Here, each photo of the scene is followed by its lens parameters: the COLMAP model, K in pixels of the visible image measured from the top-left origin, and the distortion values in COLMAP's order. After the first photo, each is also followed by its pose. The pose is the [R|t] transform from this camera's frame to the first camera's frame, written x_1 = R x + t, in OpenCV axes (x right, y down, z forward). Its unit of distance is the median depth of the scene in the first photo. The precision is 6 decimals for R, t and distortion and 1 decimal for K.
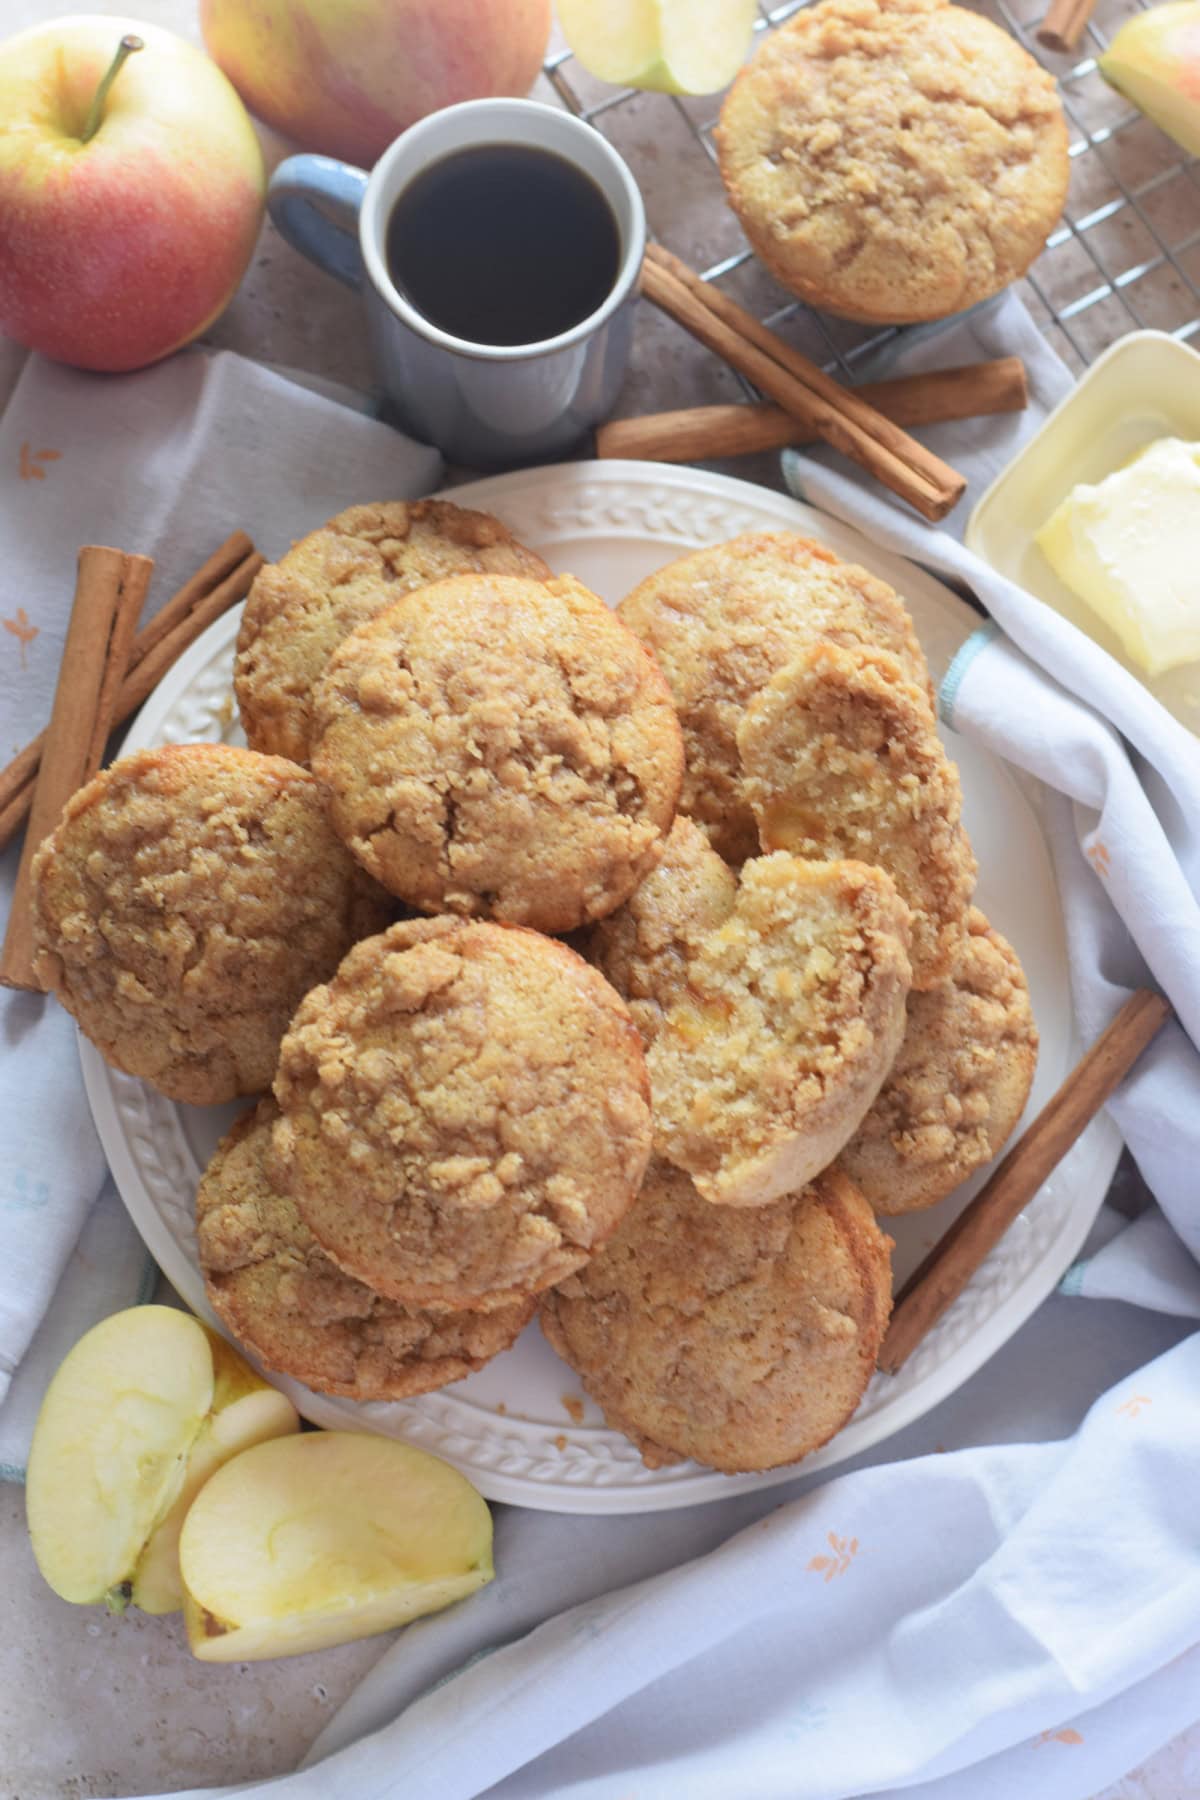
lens RADIAL K [[4288.8, 0, 606.5], [0, 4288.8, 912.9], [0, 0, 1]] dist [-0.176147, 0.000000]
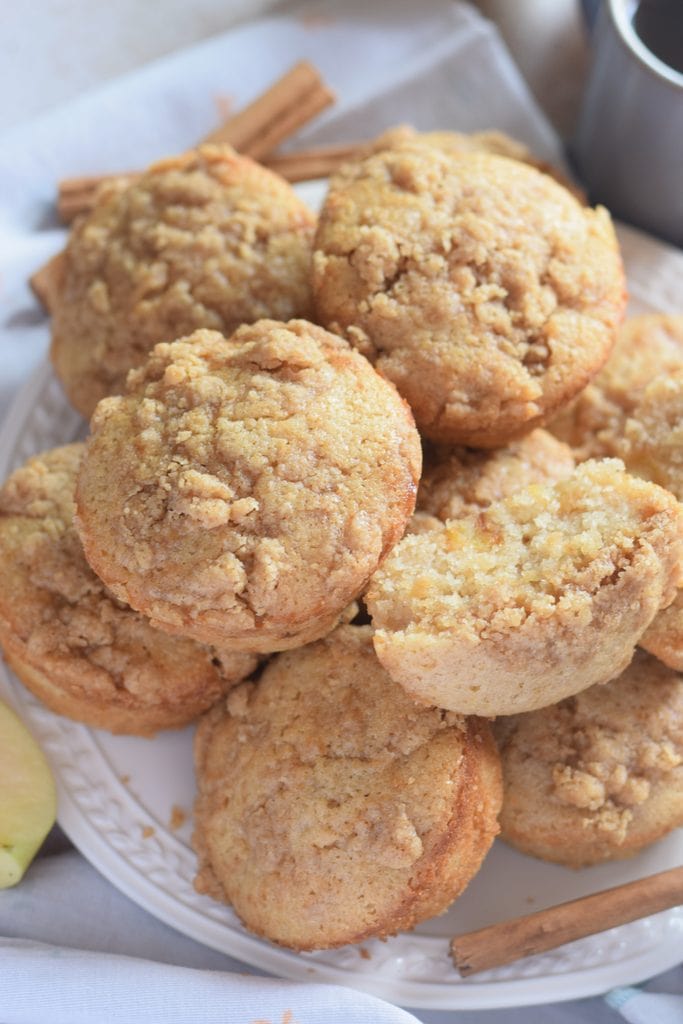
lens RADIAL K [[2439.9, 0, 340.3], [0, 2439.9, 506.7], [0, 0, 1]] dist [-0.176147, 0.000000]
pose [[0.797752, 0.538665, -0.270982, 0.158293], [-0.596637, 0.770193, -0.225448, 0.177508], [0.087267, 0.341529, 0.935811, 0.409310]]
